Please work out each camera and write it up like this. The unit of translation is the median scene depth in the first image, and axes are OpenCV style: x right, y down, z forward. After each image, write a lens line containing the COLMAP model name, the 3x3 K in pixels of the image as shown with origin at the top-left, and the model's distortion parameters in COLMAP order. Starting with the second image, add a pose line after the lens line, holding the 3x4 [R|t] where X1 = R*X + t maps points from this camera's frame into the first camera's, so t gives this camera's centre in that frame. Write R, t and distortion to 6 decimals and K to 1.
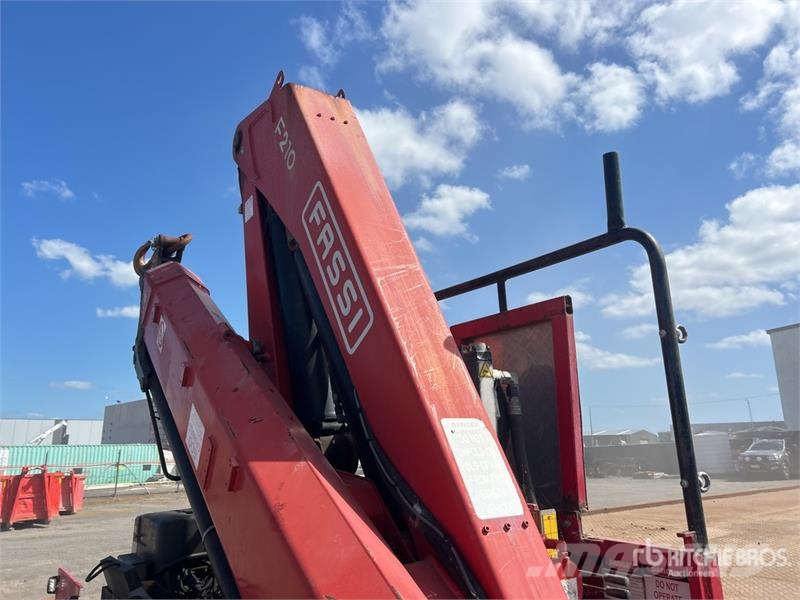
lens RADIAL K [[604.0, 0, 396.1], [0, 604.0, 294.8], [0, 0, 1]] dist [0.064803, -0.087511]
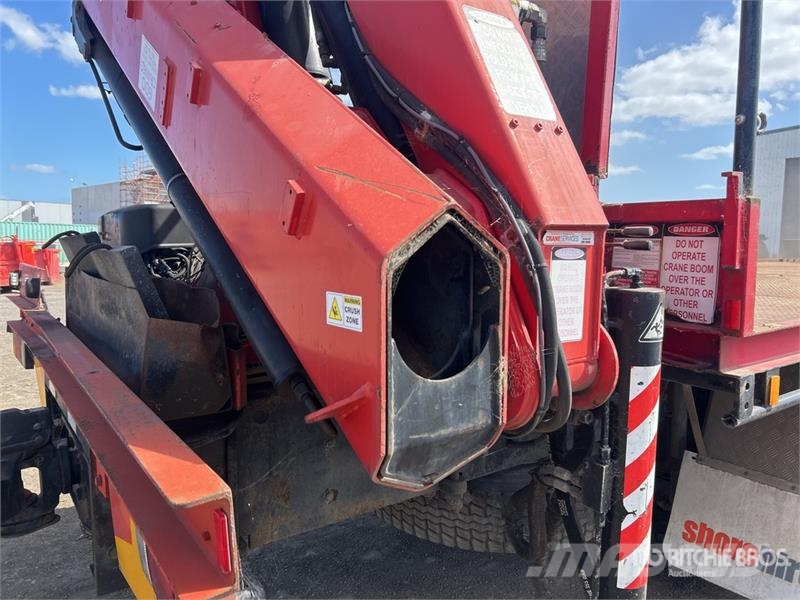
lens RADIAL K [[608.0, 0, 387.2], [0, 608.0, 299.3], [0, 0, 1]] dist [0.013742, -0.002015]
pose [[0.998722, 0.033777, 0.037596, -0.027770], [-0.044270, 0.943526, 0.328329, 0.226088], [-0.024383, -0.329573, 0.943815, 0.108626]]
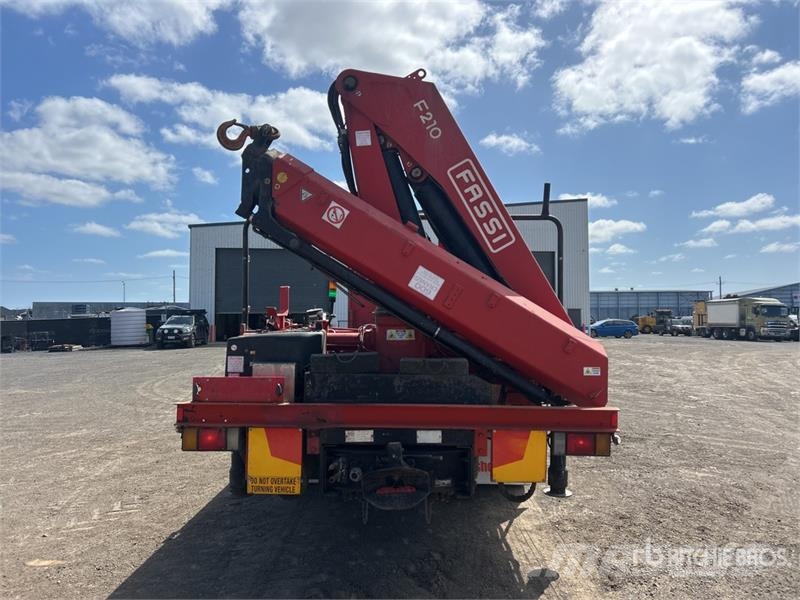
lens RADIAL K [[604.0, 0, 396.1], [0, 604.0, 294.8], [0, 0, 1]] dist [0.064803, -0.087511]
pose [[0.556120, 0.051507, 0.829504, -1.870366], [-0.209191, 0.974619, 0.079730, 0.130713], [-0.804344, -0.217864, 0.552780, 0.027070]]
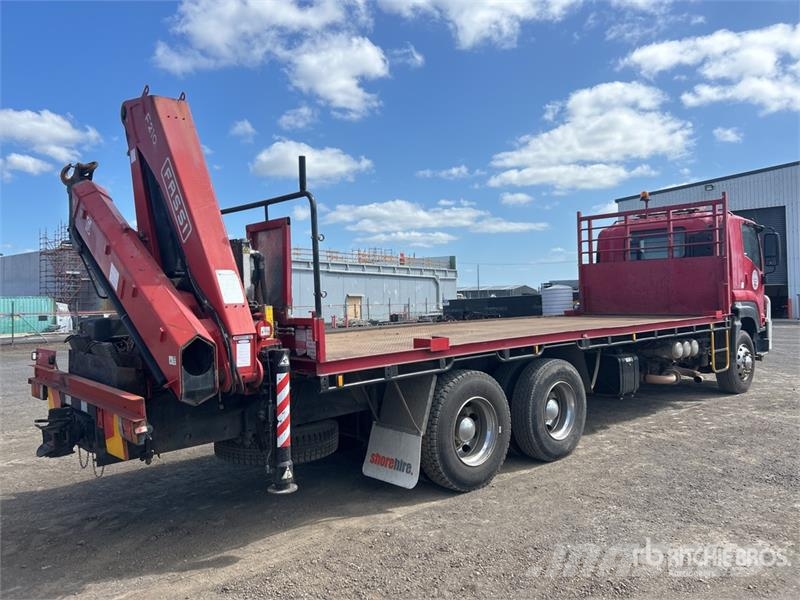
lens RADIAL K [[604.0, 0, 396.1], [0, 604.0, 294.8], [0, 0, 1]] dist [0.064803, -0.087511]
pose [[0.987617, 0.001650, 0.156878, 0.321905], [-0.037937, 0.972781, 0.228599, -0.240482], [-0.152231, -0.231720, 0.960797, -1.249394]]
